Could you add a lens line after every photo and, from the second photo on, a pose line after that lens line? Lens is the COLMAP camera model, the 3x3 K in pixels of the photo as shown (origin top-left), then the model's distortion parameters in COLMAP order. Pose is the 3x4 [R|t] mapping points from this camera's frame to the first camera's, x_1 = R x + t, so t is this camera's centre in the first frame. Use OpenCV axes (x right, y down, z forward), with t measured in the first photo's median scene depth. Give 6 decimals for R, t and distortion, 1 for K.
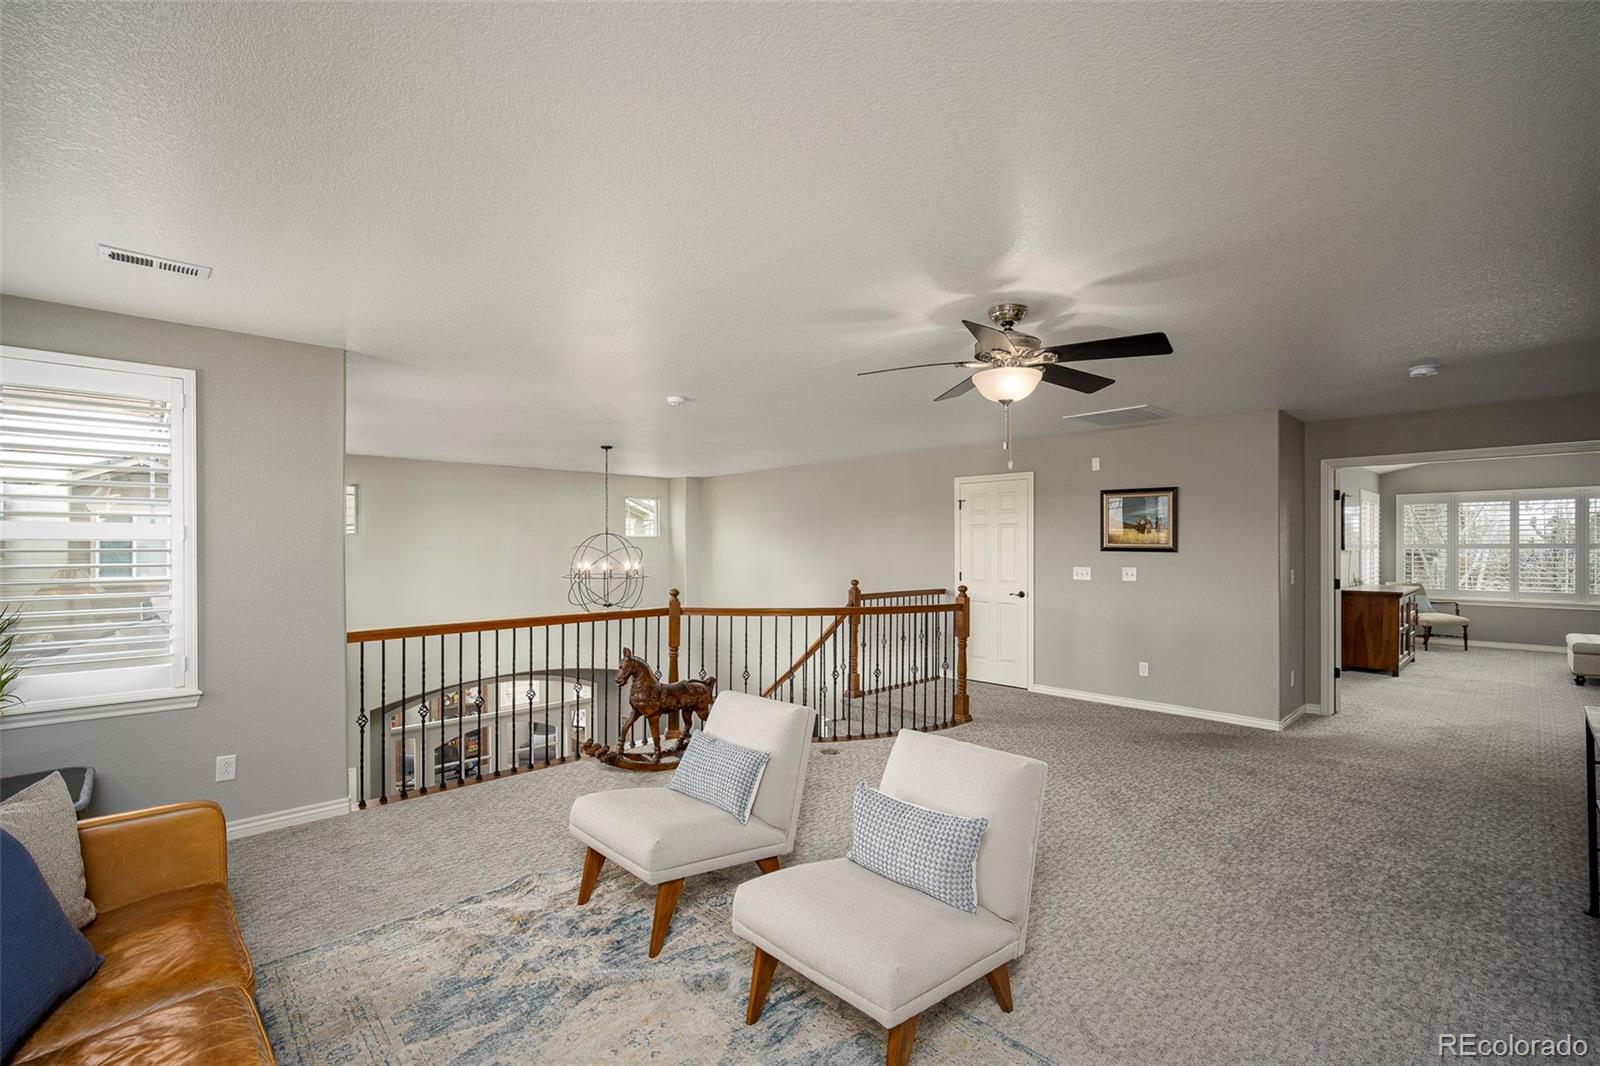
lens RADIAL K [[702.8, 0, 802.7], [0, 702.8, 541.0], [0, 0, 1]] dist [-0.002546, -0.000260]
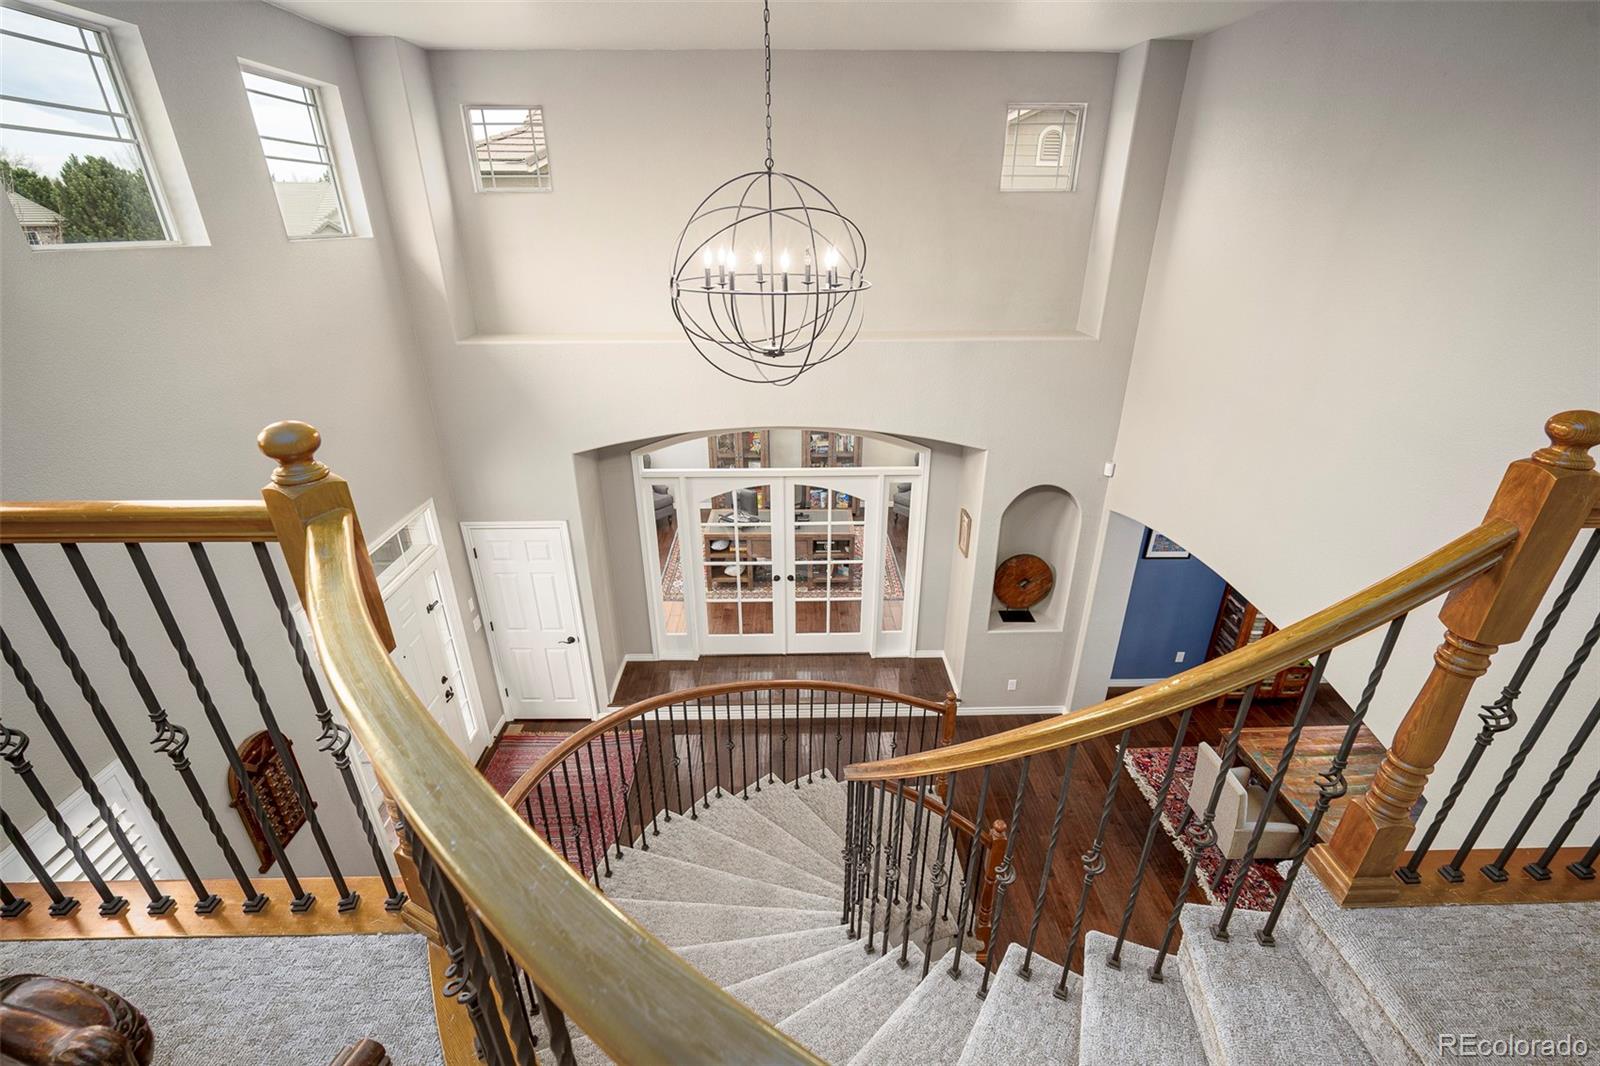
lens RADIAL K [[684.6, 0, 798.4], [0, 684.6, 538.2], [0, 0, 1]] dist [-0.025735, -0.000241]
pose [[0.740729, 0.290505, -0.605745, 0.052629], [0.006948, 0.898309, 0.439309, 0.016387], [0.671768, -0.329618, 0.663386, 1.071820]]
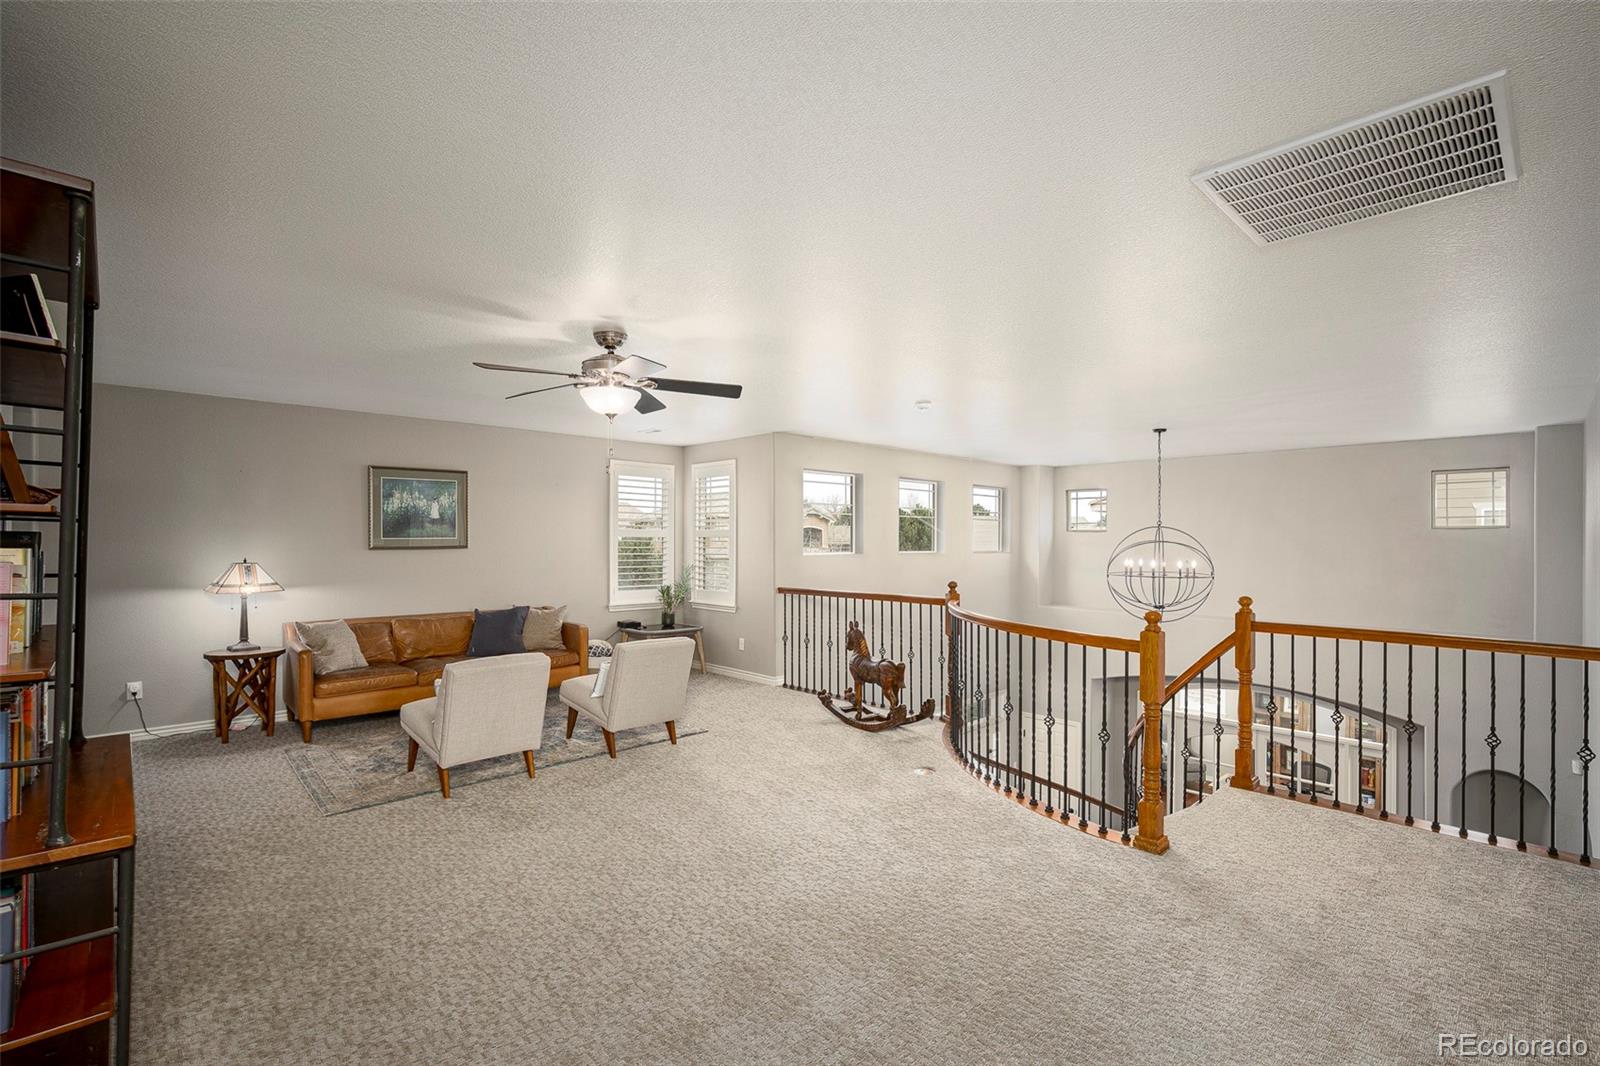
lens RADIAL K [[732.5, 0, 800.0], [0, 732.5, 533.0], [0, 0, 1]] dist [-0.000327, -0.000050]
pose [[-0.032018, -0.004223, -0.999478, 1.000987], [0.011453, 0.999924, -0.004592, 0.000058], [0.999422, -0.011594, -0.031967, 0.905474]]
